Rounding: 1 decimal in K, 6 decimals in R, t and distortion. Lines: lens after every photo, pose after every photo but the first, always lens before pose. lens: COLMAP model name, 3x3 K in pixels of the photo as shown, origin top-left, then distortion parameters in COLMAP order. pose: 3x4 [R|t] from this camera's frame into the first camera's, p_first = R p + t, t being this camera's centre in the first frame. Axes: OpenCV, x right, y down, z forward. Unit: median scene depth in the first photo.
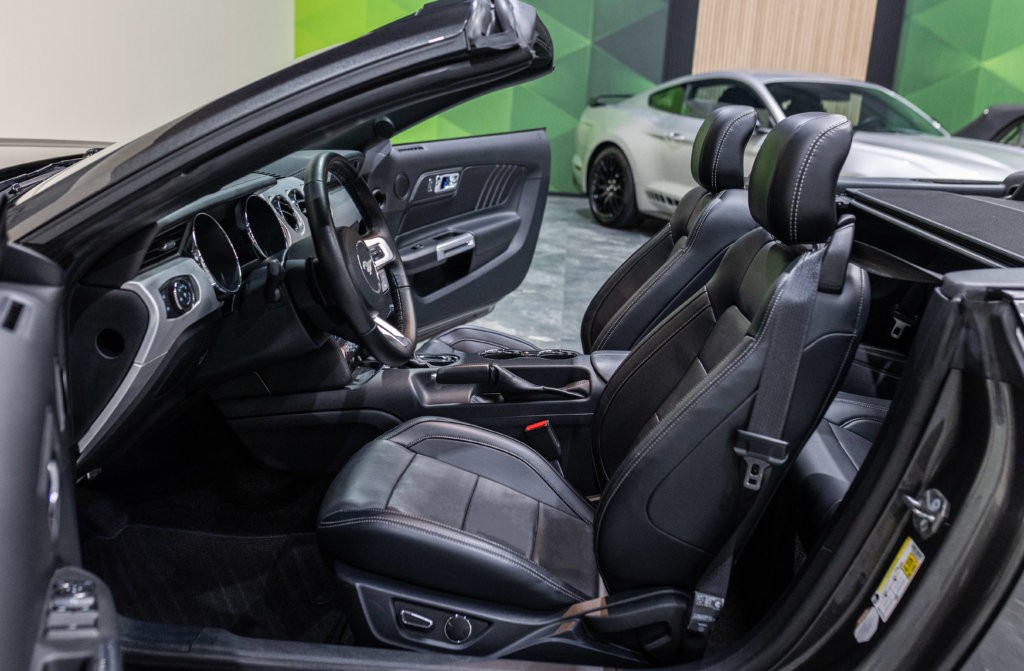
lens RADIAL K [[995.4, 0, 516.6], [0, 995.4, 346.6], [0, 0, 1]] dist [0.003222, 0.000000]
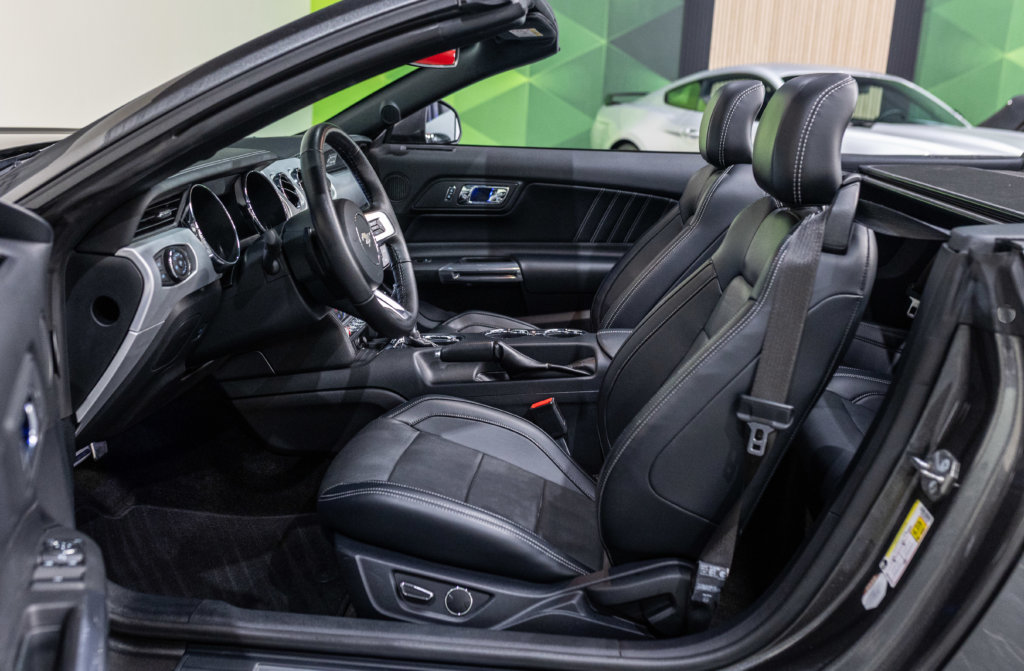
lens RADIAL K [[995.4, 0, 505.6], [0, 995.4, 350.9], [0, 0, 1]] dist [0.003222, 0.000000]
pose [[0.999419, -0.008677, -0.032957, 0.022949], [0.008548, 0.999955, -0.004062, 0.040949], [0.032991, 0.003778, 0.999448, 0.014587]]
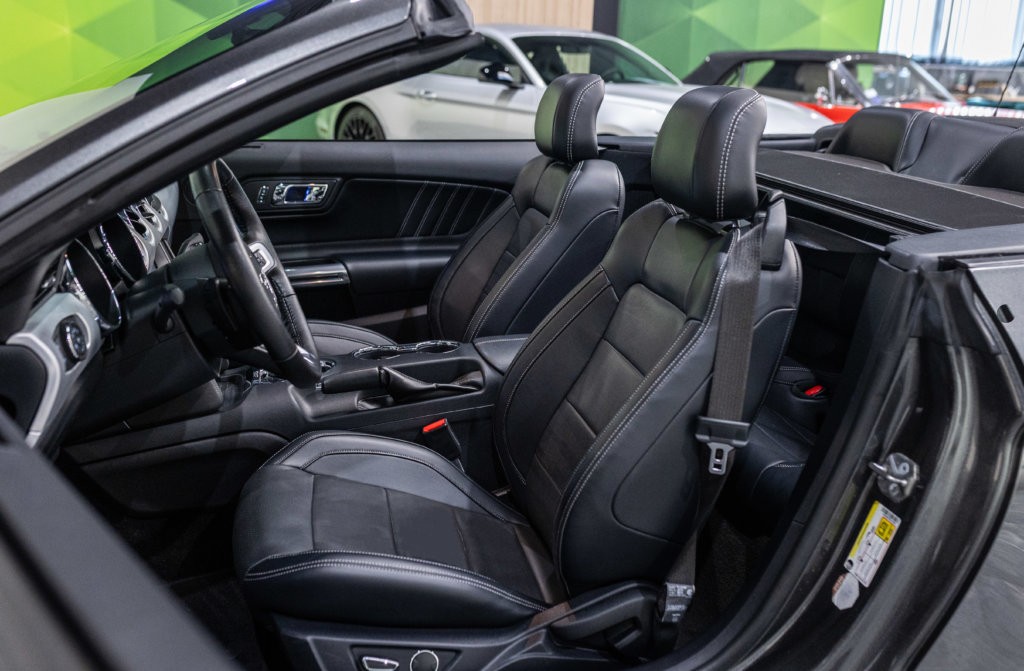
lens RADIAL K [[995.4, 0, 518.6], [0, 995.4, 339.2], [0, 0, 1]] dist [0.003222, 0.000000]
pose [[0.957313, -0.106369, 0.268771, -0.197302], [0.095689, 0.994022, 0.052571, -0.059068], [-0.272756, -0.024608, 0.961768, 0.096955]]
